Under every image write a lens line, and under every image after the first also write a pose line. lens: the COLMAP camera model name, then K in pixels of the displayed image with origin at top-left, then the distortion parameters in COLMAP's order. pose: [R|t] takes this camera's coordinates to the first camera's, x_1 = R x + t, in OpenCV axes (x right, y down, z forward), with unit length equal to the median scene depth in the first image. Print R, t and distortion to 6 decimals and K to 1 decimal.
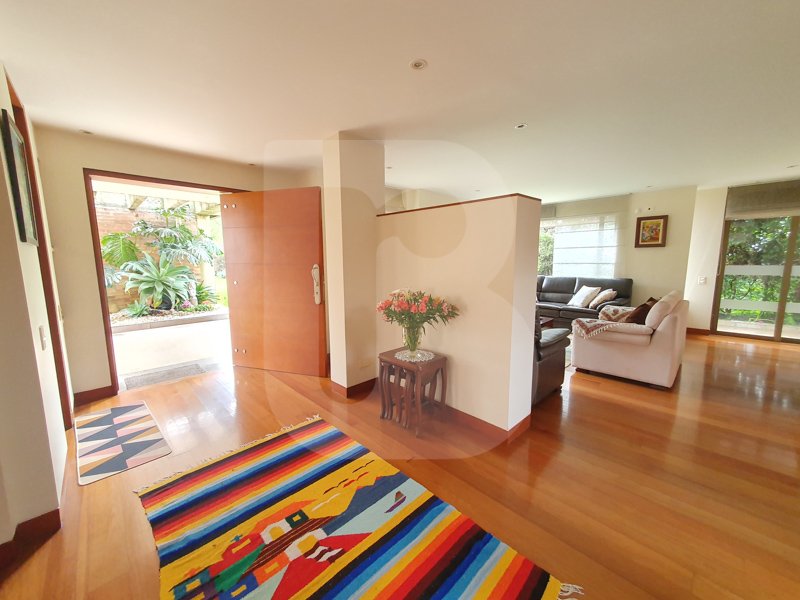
lens RADIAL K [[316.1, 0, 398.1], [0, 316.1, 300.0], [0, 0, 1]] dist [0.010255, -0.000078]
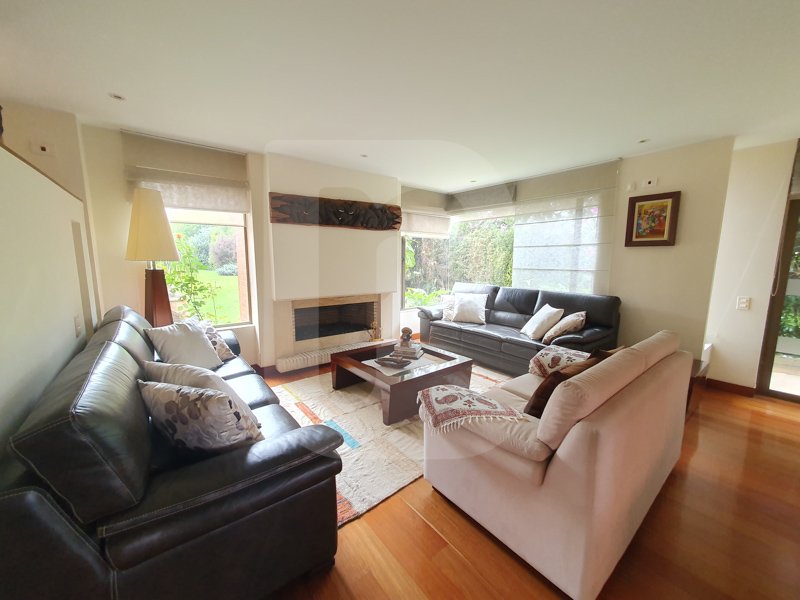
lens RADIAL K [[316.1, 0, 398.6], [0, 316.1, 298.2], [0, 0, 1]] dist [0.010255, -0.000078]
pose [[0.993801, 0.030338, -0.106958, 0.381819], [-0.030141, 0.999540, 0.003462, -0.053877], [0.107014, -0.000217, 0.994258, 0.343505]]
